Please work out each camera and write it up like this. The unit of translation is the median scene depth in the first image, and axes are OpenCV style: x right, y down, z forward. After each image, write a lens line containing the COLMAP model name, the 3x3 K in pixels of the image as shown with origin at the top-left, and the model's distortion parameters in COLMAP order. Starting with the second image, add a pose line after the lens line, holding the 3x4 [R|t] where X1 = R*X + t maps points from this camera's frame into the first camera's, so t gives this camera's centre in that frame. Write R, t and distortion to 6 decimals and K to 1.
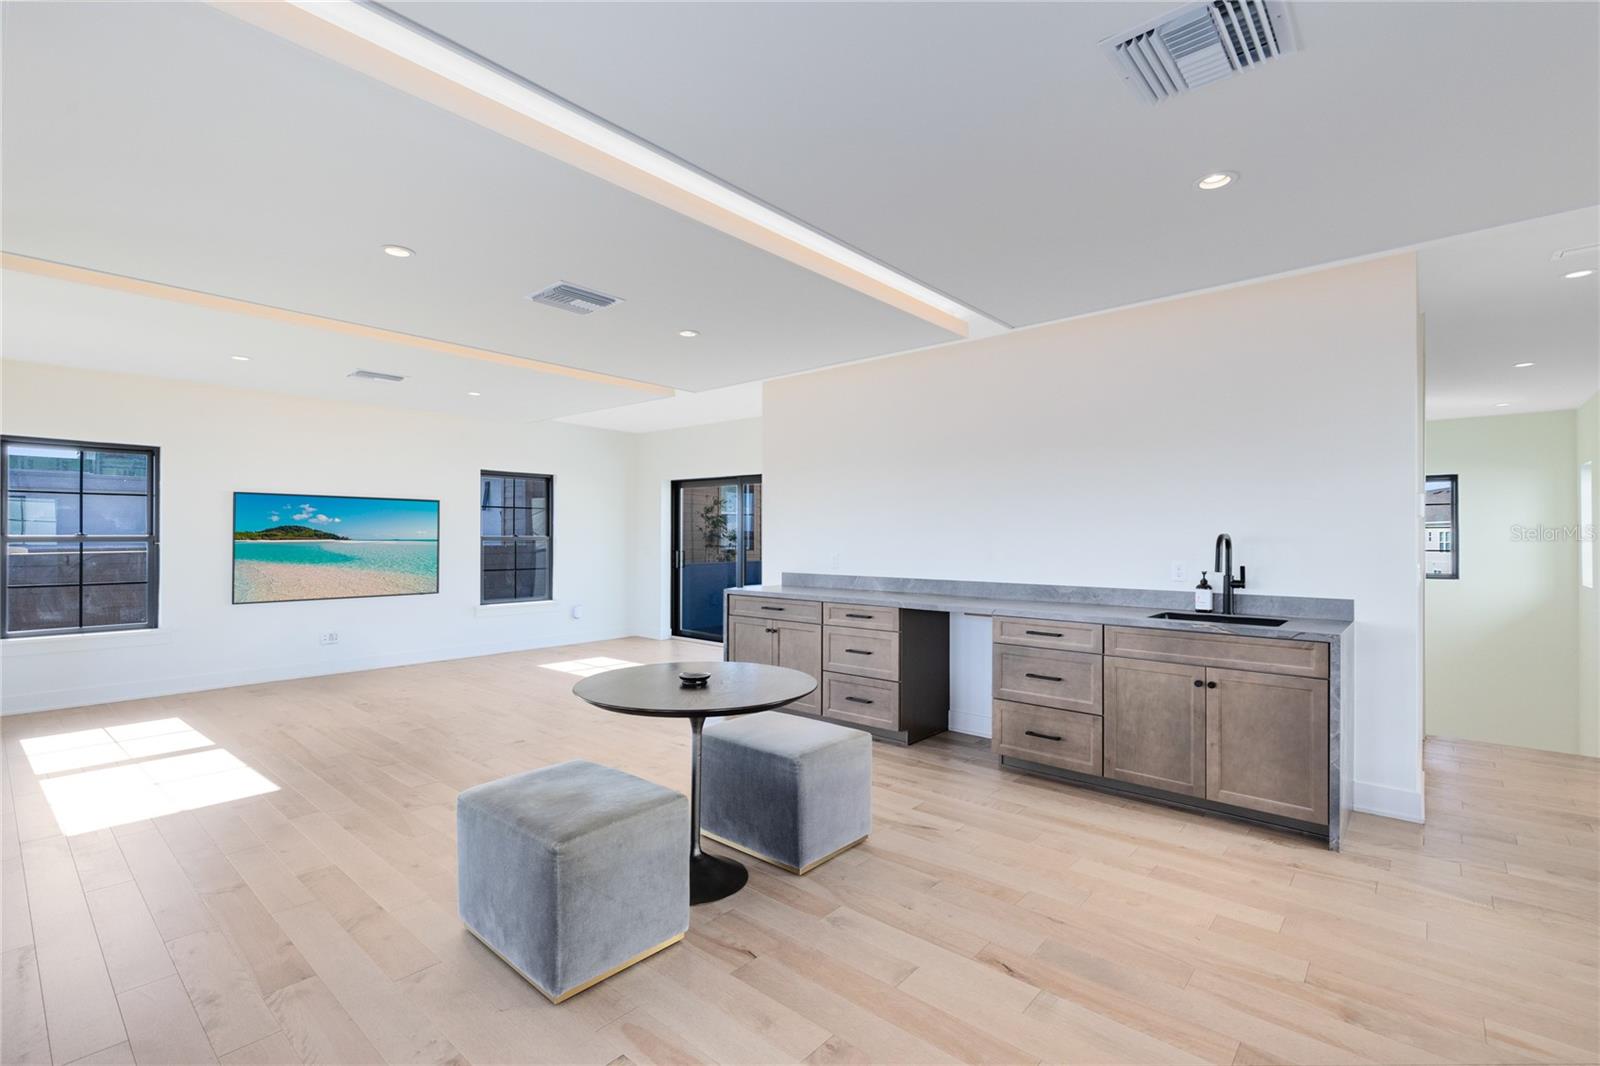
lens RADIAL K [[720.7, 0, 806.8], [0, 720.7, 534.2], [0, 0, 1]] dist [0.000934, -0.000052]
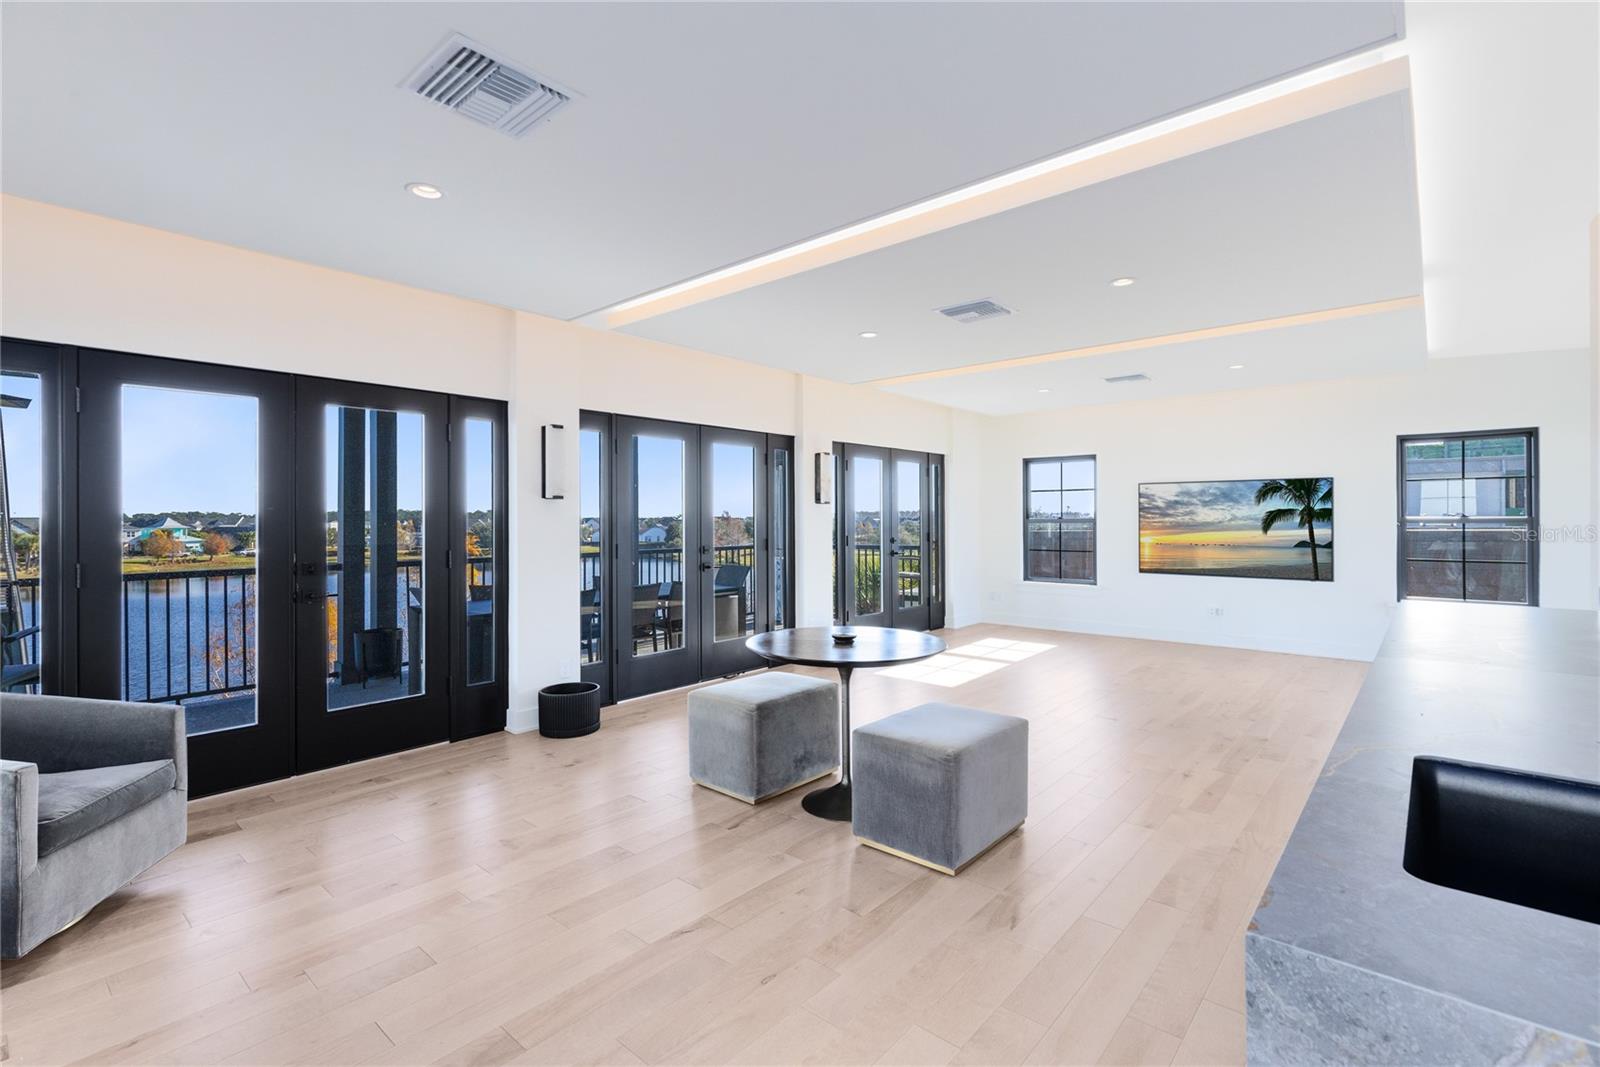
lens RADIAL K [[728.1, 0, 800.8], [0, 728.1, 524.1], [0, 0, 1]] dist [0.000381, 0.000030]
pose [[-0.004672, 0.005696, -0.999973, 0.703659], [0.005738, 0.999967, 0.005669, 0.002127], [0.999973, -0.005711, -0.004705, 0.619854]]
